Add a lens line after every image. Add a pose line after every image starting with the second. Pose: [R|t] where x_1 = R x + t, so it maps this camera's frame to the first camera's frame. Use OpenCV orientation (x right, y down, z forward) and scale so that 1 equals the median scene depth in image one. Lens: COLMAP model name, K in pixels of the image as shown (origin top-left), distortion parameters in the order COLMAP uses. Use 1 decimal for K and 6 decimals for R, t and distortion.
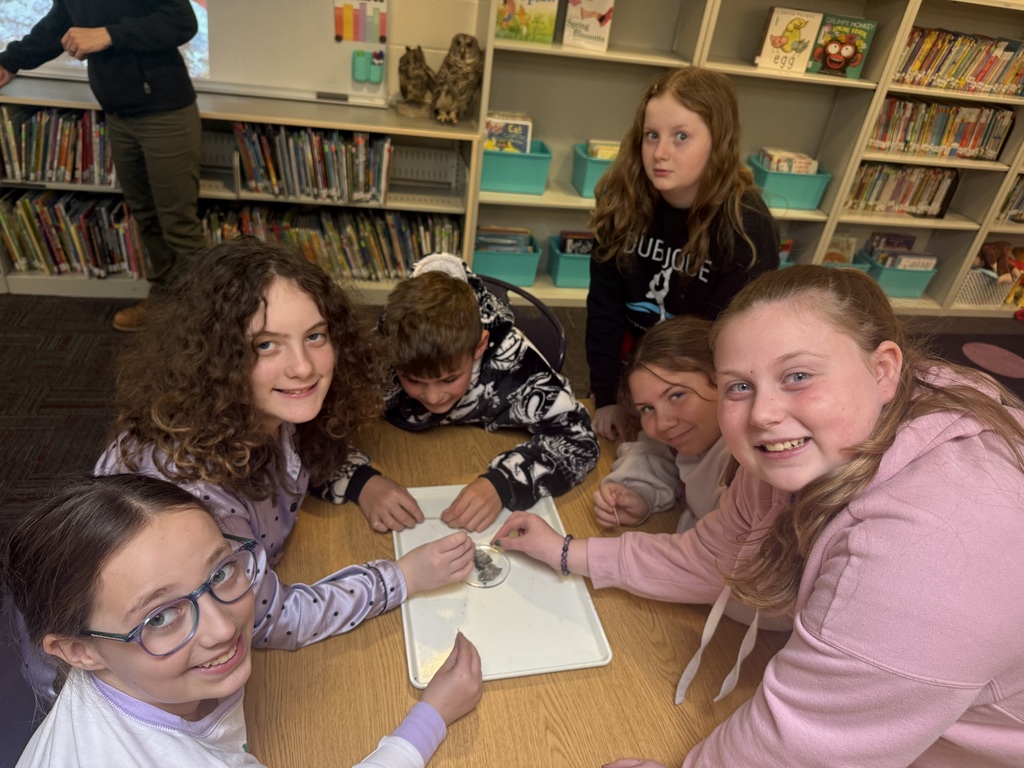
lens RADIAL K [[726.1, 0, 512.0], [0, 726.1, 384.0], [0, 0, 1]] dist [-0.006867, -0.005365]
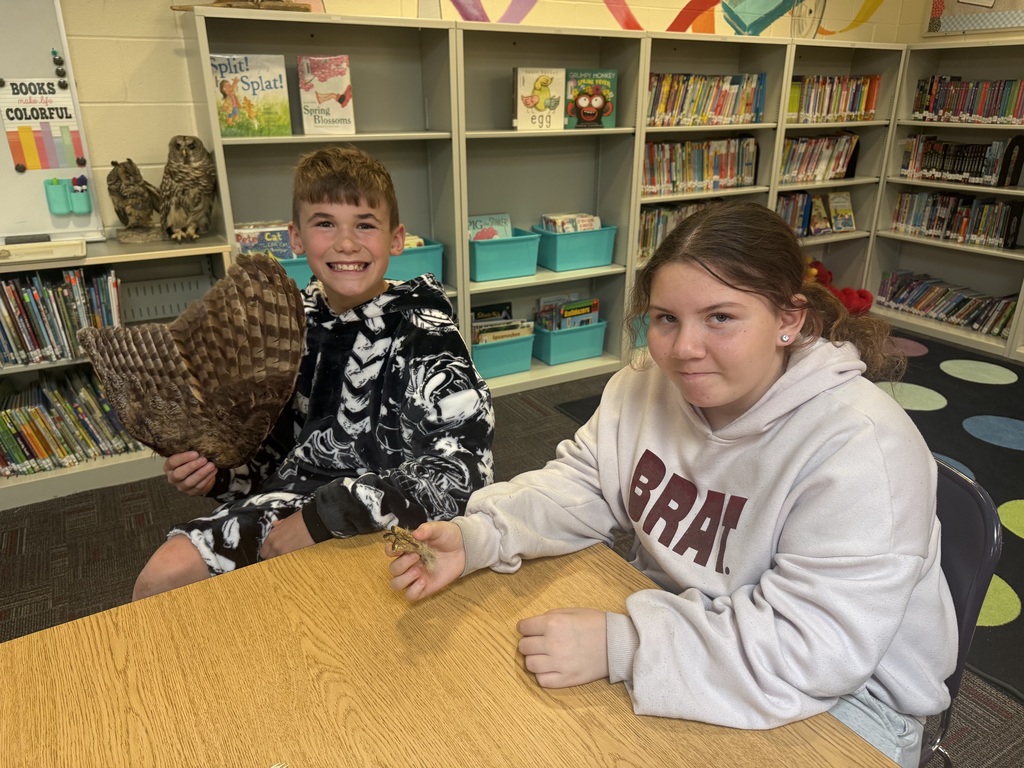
lens RADIAL K [[726.1, 0, 512.0], [0, 726.1, 384.0], [0, 0, 1]] dist [-0.006867, -0.005365]
pose [[0.934588, -0.238294, 0.264124, 0.000441], [0.282163, 0.948729, -0.142469, 0.014508], [-0.216633, 0.207676, 0.953908, 0.160520]]
